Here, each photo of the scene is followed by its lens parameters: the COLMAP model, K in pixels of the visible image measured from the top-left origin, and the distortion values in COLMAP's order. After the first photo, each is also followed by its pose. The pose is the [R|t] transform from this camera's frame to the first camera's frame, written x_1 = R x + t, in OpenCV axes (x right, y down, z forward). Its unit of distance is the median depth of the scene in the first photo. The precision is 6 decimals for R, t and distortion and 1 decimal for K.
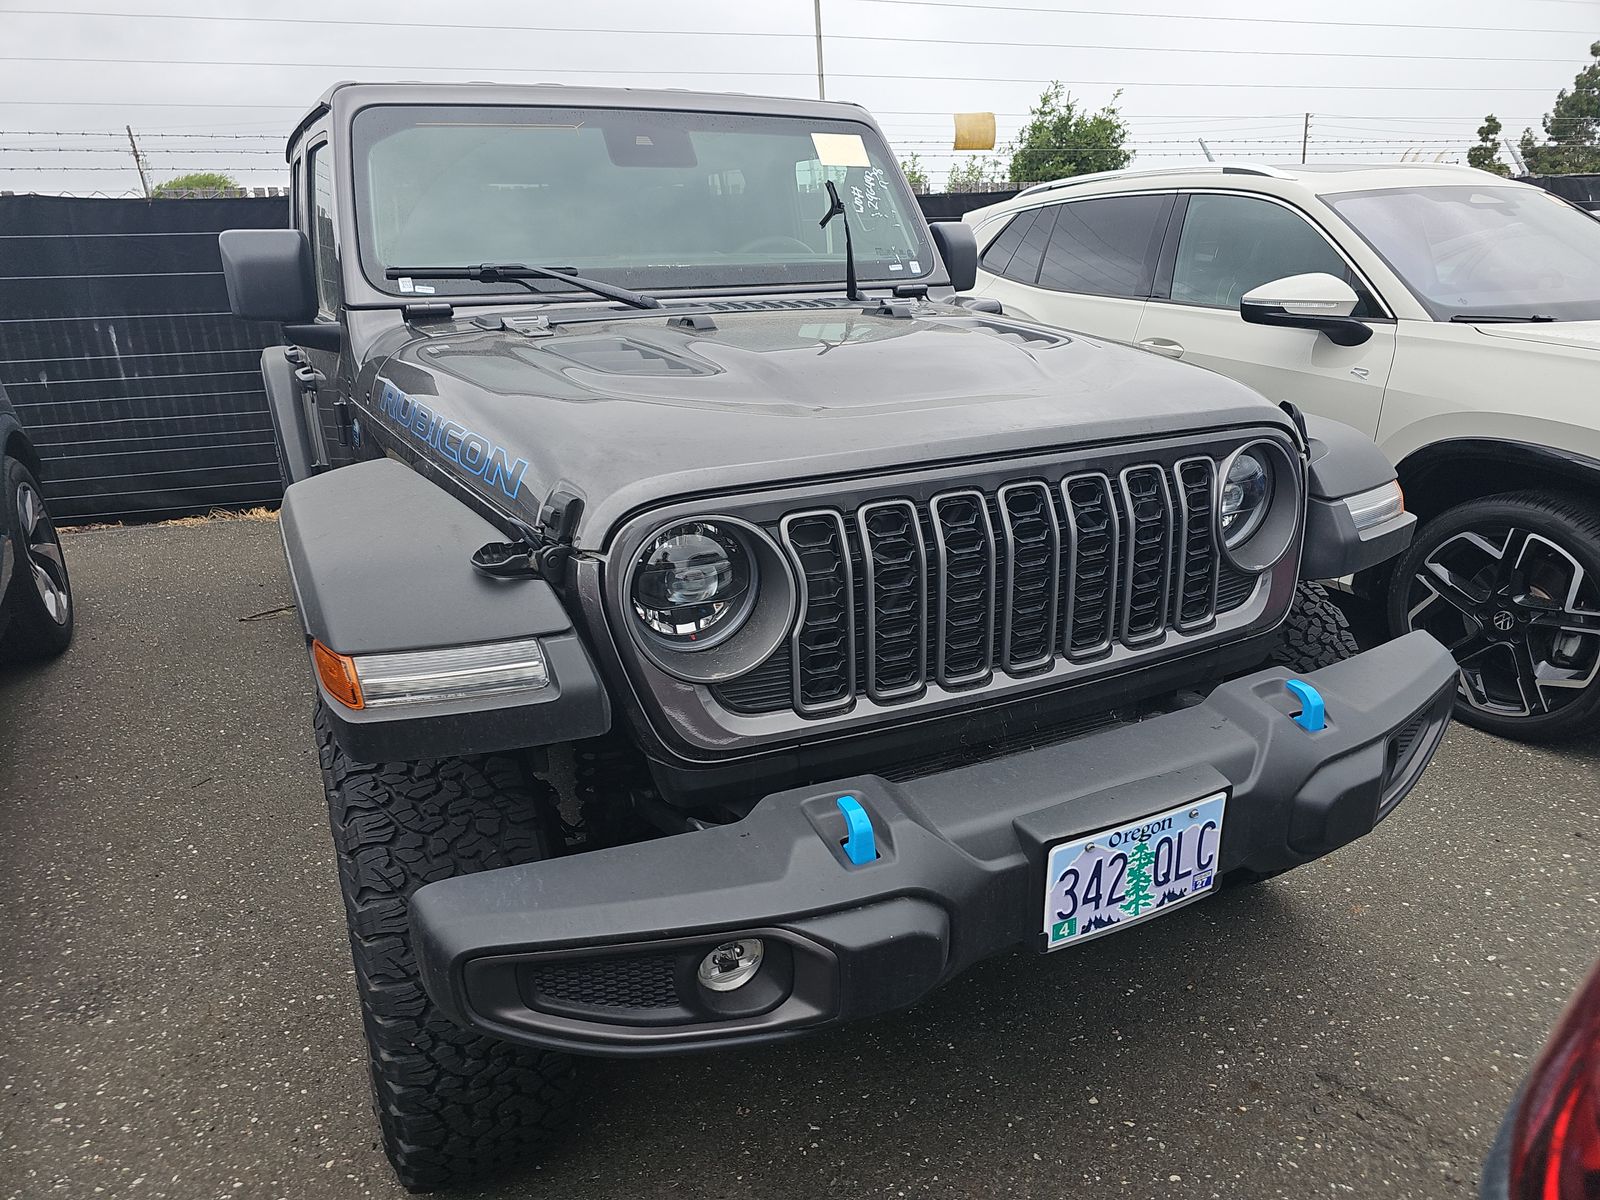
lens RADIAL K [[1030.7, 0, 802.6], [0, 1030.7, 594.1], [0, 0, 1]] dist [0.047288, -0.031470]
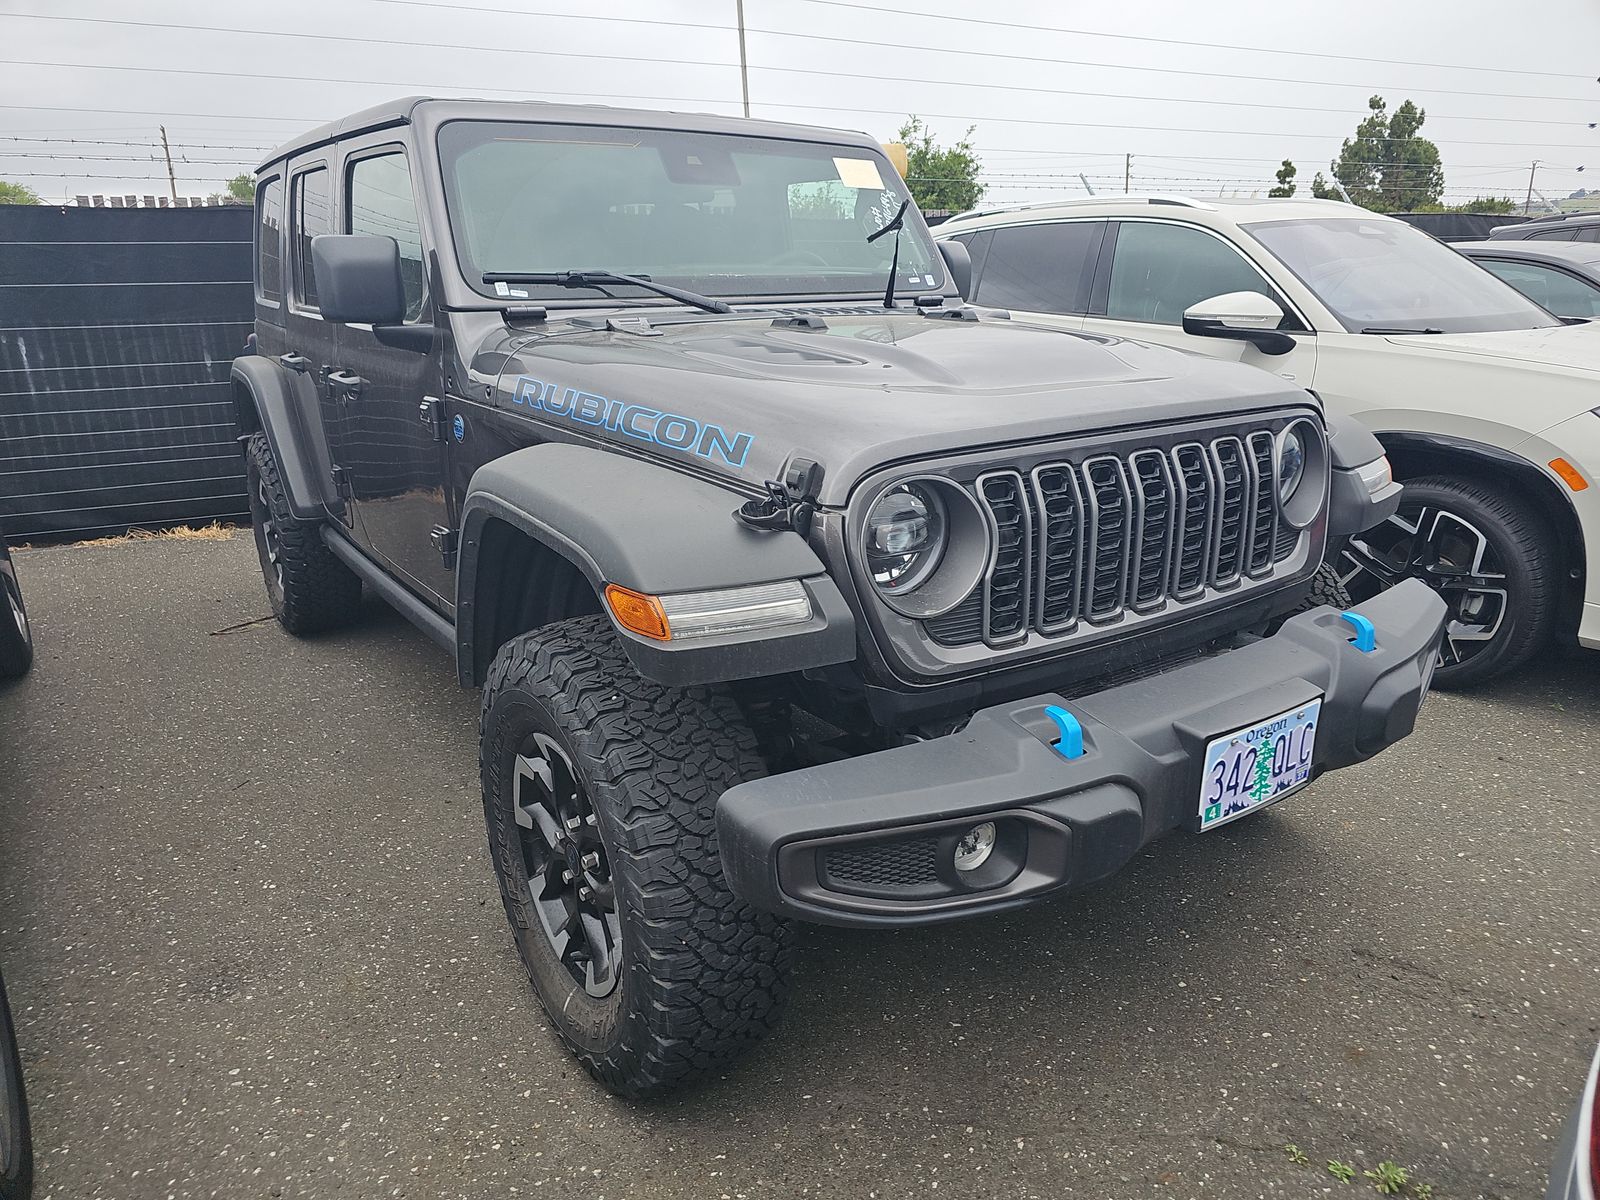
lens RADIAL K [[1030.7, 0, 802.6], [0, 1030.7, 594.1], [0, 0, 1]] dist [0.047288, -0.031470]
pose [[0.990485, -0.029024, 0.134522, -0.286346], [0.031911, 0.999303, -0.019360, 0.057210], [-0.133866, 0.023469, 0.990721, -0.110177]]
